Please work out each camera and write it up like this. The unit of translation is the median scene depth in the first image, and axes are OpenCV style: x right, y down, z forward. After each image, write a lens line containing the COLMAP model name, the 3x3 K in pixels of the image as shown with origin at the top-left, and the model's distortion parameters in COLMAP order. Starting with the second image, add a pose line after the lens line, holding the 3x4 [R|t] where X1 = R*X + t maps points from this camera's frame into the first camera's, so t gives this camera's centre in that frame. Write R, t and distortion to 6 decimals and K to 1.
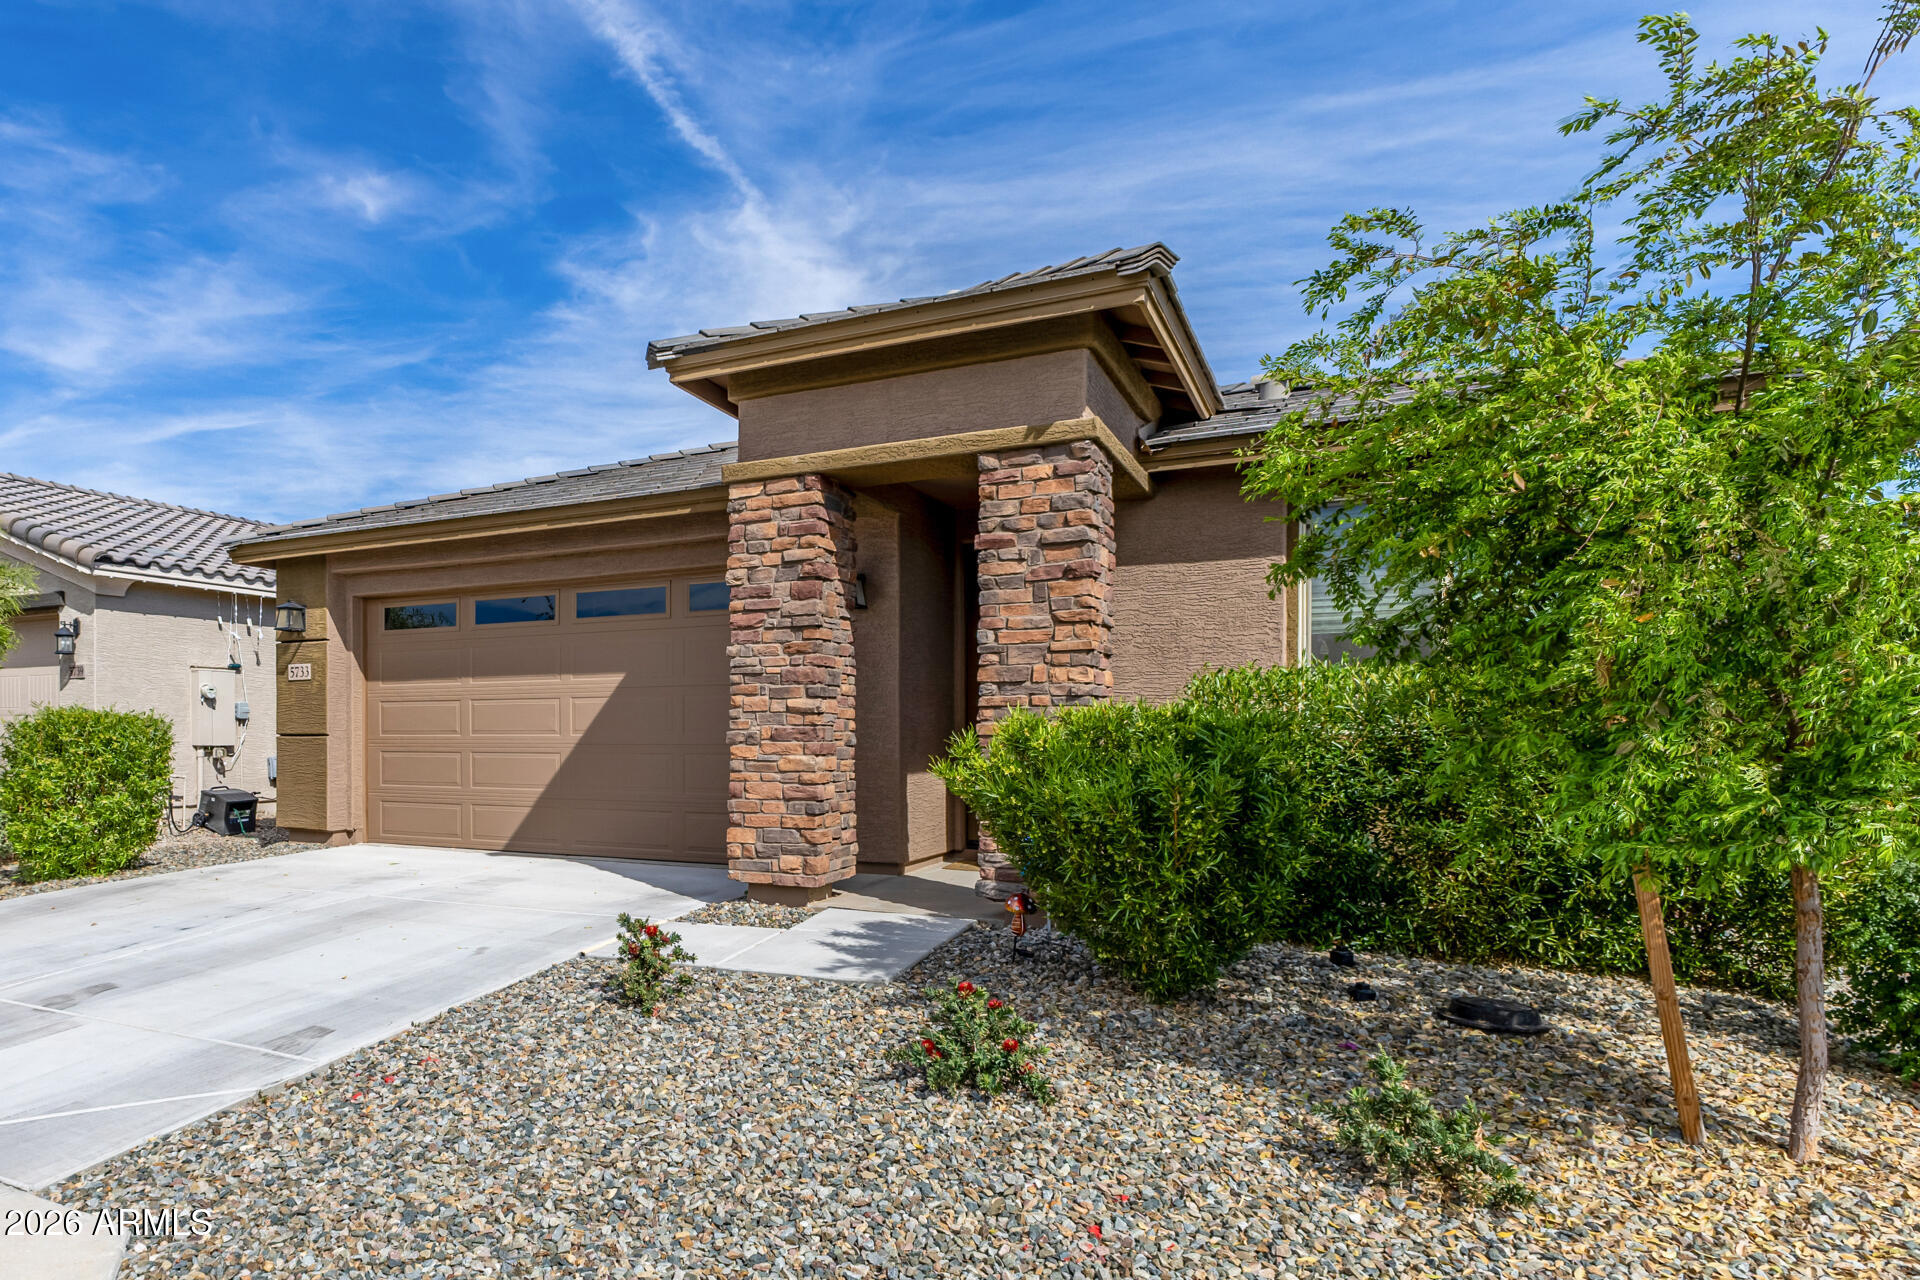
lens RADIAL K [[930.3, 0, 957.9], [0, 930.3, 734.5], [0, 0, 1]] dist [0.024352, -0.000119]
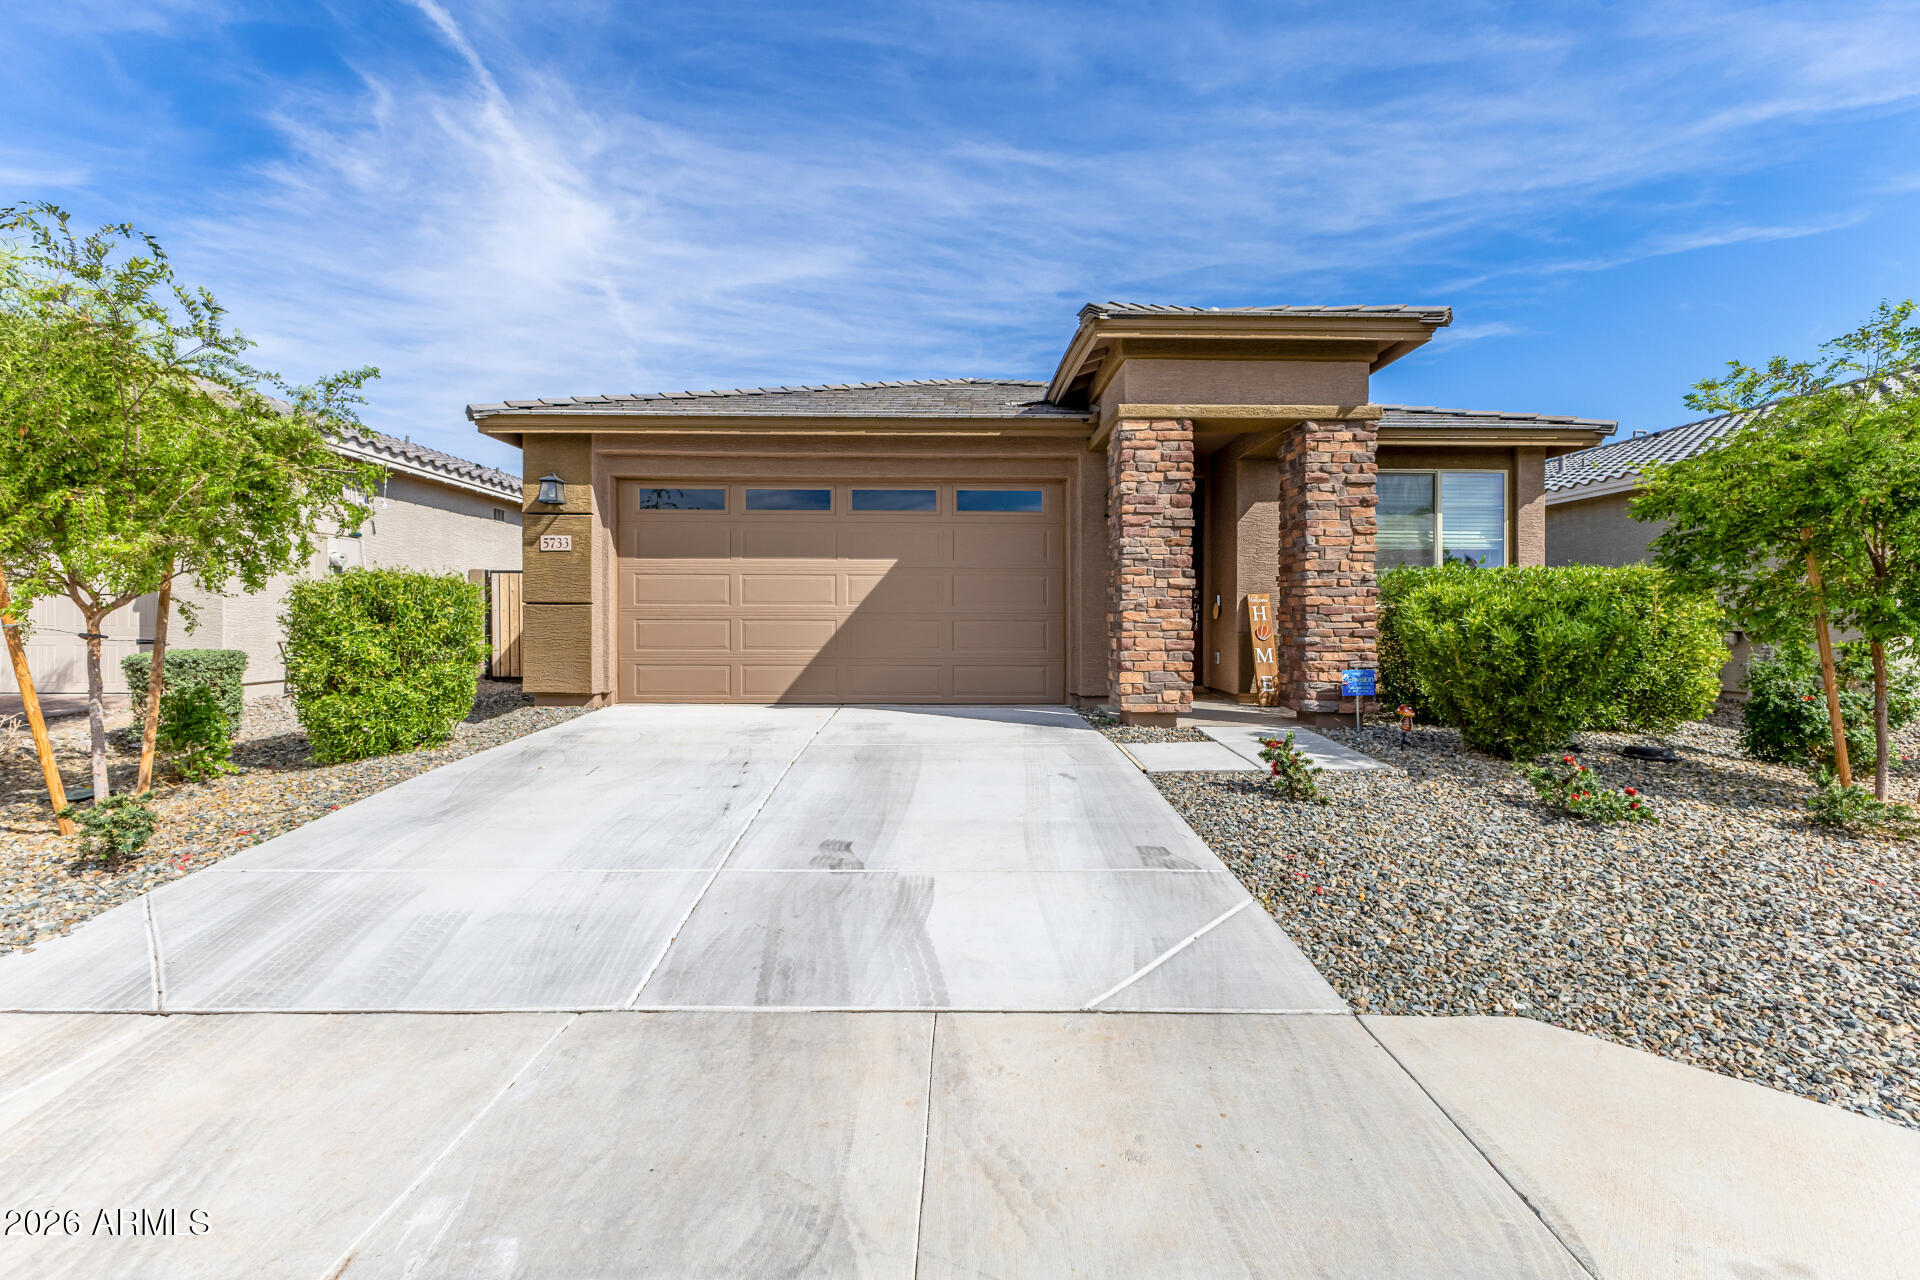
lens RADIAL K [[830.6, 0, 967.5], [0, 830.6, 647.9], [0, 0, 1]] dist [-0.004937, -0.000073]
pose [[0.915616, 0.000596, 0.402055, -0.948339], [-0.001397, 0.999998, 0.001697, 0.063875], [-0.402053, -0.002116, 0.915614, -0.016497]]
